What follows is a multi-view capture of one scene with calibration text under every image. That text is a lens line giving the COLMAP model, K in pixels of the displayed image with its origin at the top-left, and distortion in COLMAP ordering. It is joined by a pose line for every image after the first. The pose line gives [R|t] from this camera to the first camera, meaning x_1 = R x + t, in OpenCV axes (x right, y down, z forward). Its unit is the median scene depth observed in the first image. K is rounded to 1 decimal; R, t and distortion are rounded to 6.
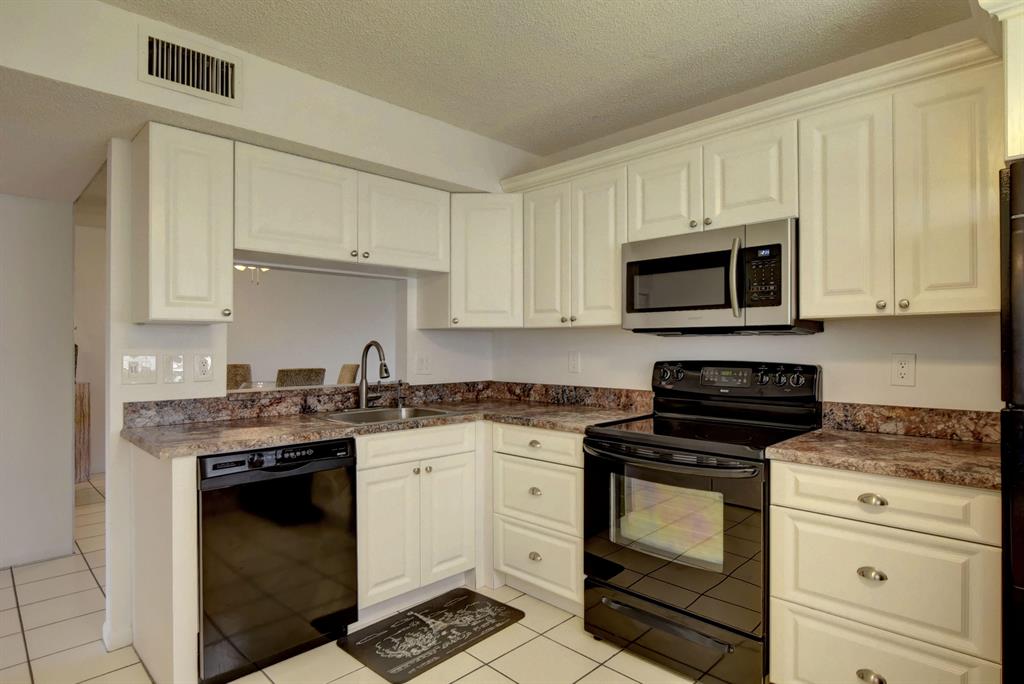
lens RADIAL K [[554.8, 0, 512.0], [0, 554.8, 342.0], [0, 0, 1]] dist [-0.018577, -0.000111]
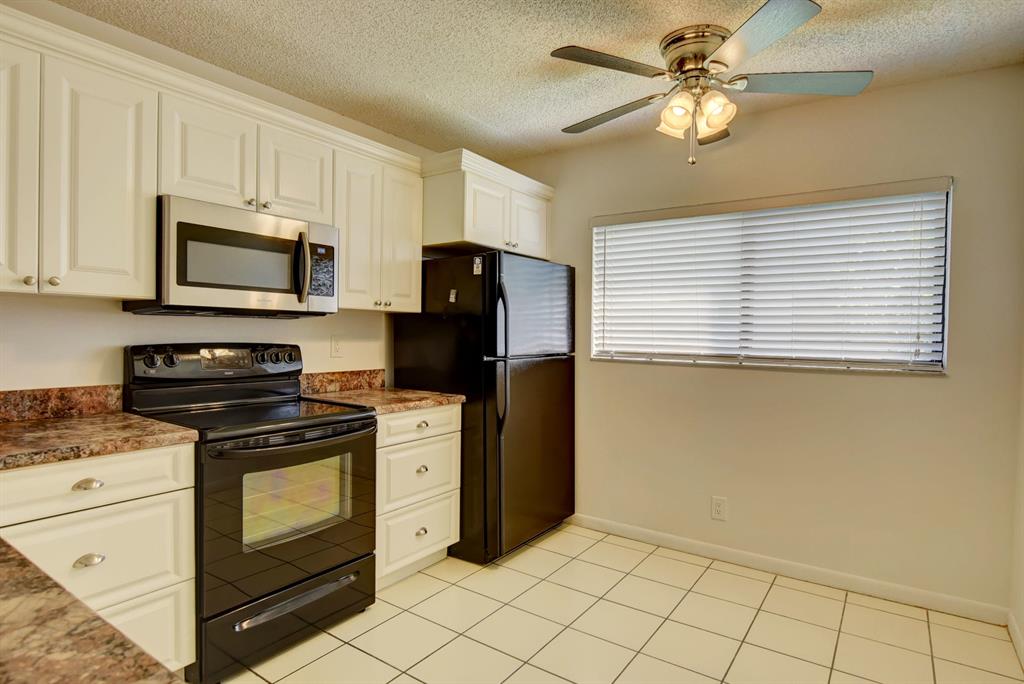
lens RADIAL K [[554.8, 0, 512.0], [0, 554.8, 342.0], [0, 0, 1]] dist [-0.018577, -0.000111]
pose [[-0.173519, -0.018517, 0.984656, -0.782403], [-0.022620, 0.999634, 0.014813, 0.007668], [-0.984571, -0.019703, -0.173875, 0.791240]]
